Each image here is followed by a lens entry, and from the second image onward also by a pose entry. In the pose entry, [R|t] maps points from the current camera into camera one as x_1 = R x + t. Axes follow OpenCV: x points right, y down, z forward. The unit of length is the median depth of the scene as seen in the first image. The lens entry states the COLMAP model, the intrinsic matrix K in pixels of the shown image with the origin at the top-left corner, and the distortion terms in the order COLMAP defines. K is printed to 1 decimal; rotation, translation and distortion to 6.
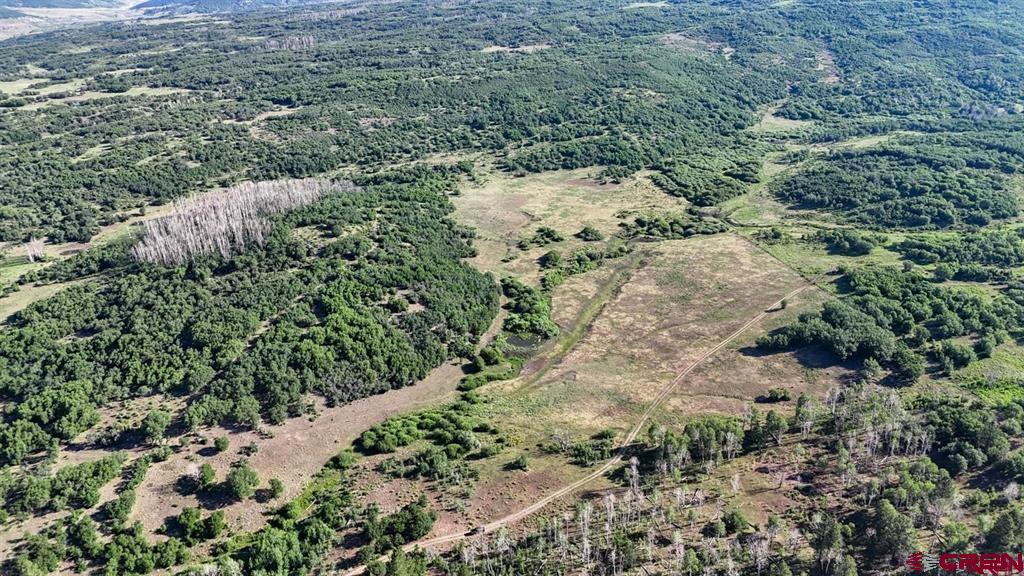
lens RADIAL K [[751.5, 0, 509.9], [0, 751.5, 286.9], [0, 0, 1]] dist [0.093582, -0.098235]
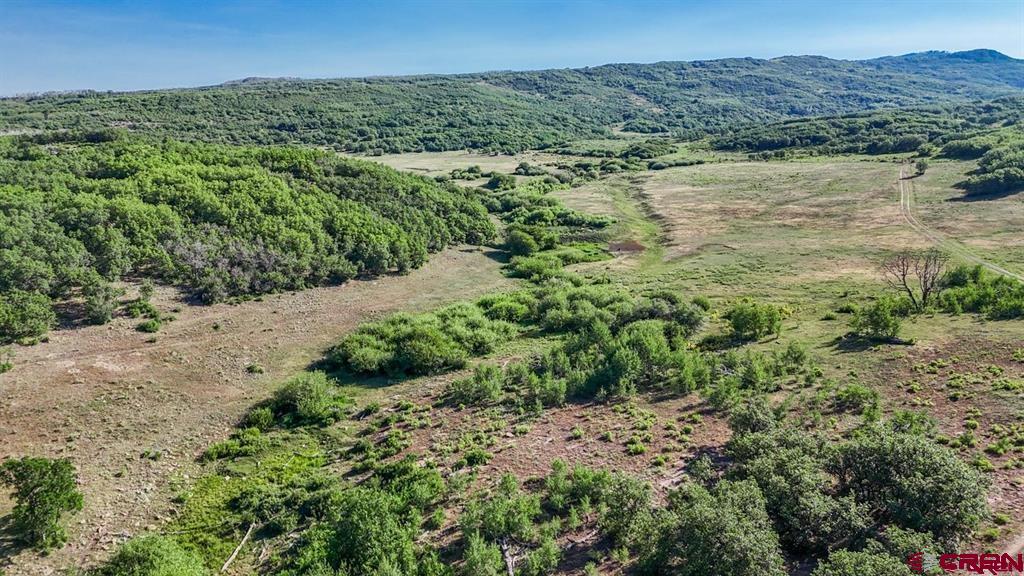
lens RADIAL K [[751.5, 0, 509.9], [0, 751.5, 286.9], [0, 0, 1]] dist [0.093582, -0.098235]
pose [[0.945553, -0.070516, 0.317738, -0.120894], [0.125756, 0.979586, -0.156836, 0.123750], [-0.300192, 0.188254, 0.935118, 0.367128]]
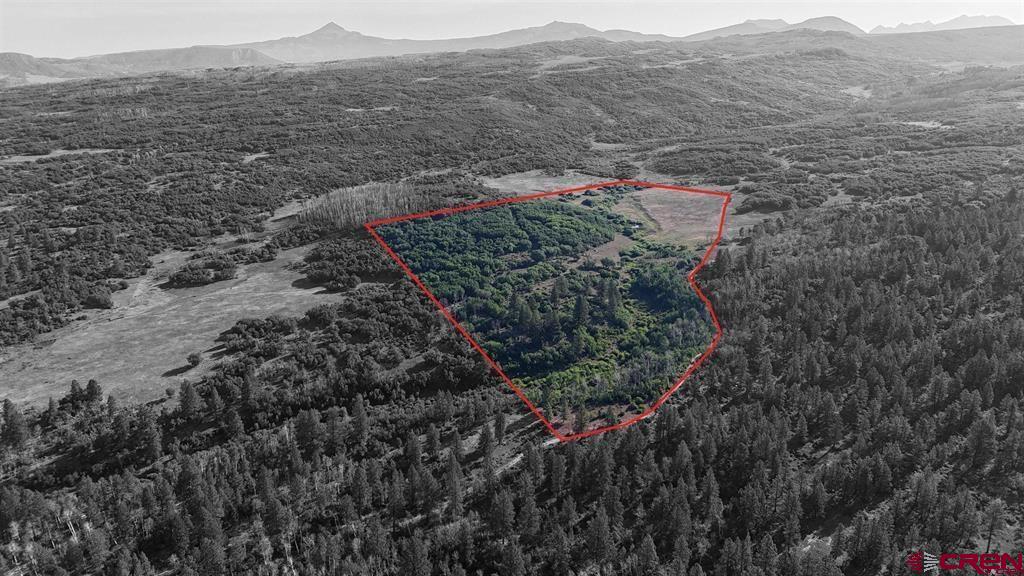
lens RADIAL K [[751.5, 0, 509.9], [0, 751.5, 286.9], [0, 0, 1]] dist [0.093582, -0.098235]
pose [[0.901876, -0.124351, 0.413710, -0.722895], [0.166218, 0.983835, -0.066634, 0.201693], [-0.398737, 0.128862, 0.907967, -0.399797]]
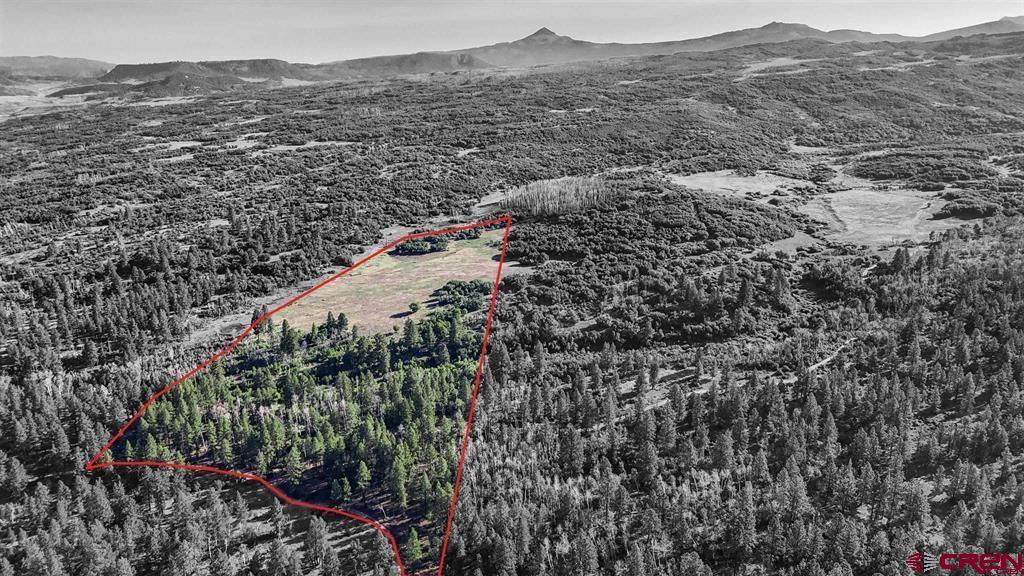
lens RADIAL K [[751.5, 0, 509.9], [0, 751.5, 286.9], [0, 0, 1]] dist [0.093582, -0.098235]
pose [[0.982780, -0.052128, 0.177273, -0.750189], [0.070786, 0.992405, -0.100607, 0.249693], [-0.170682, 0.111423, 0.979006, -0.517524]]
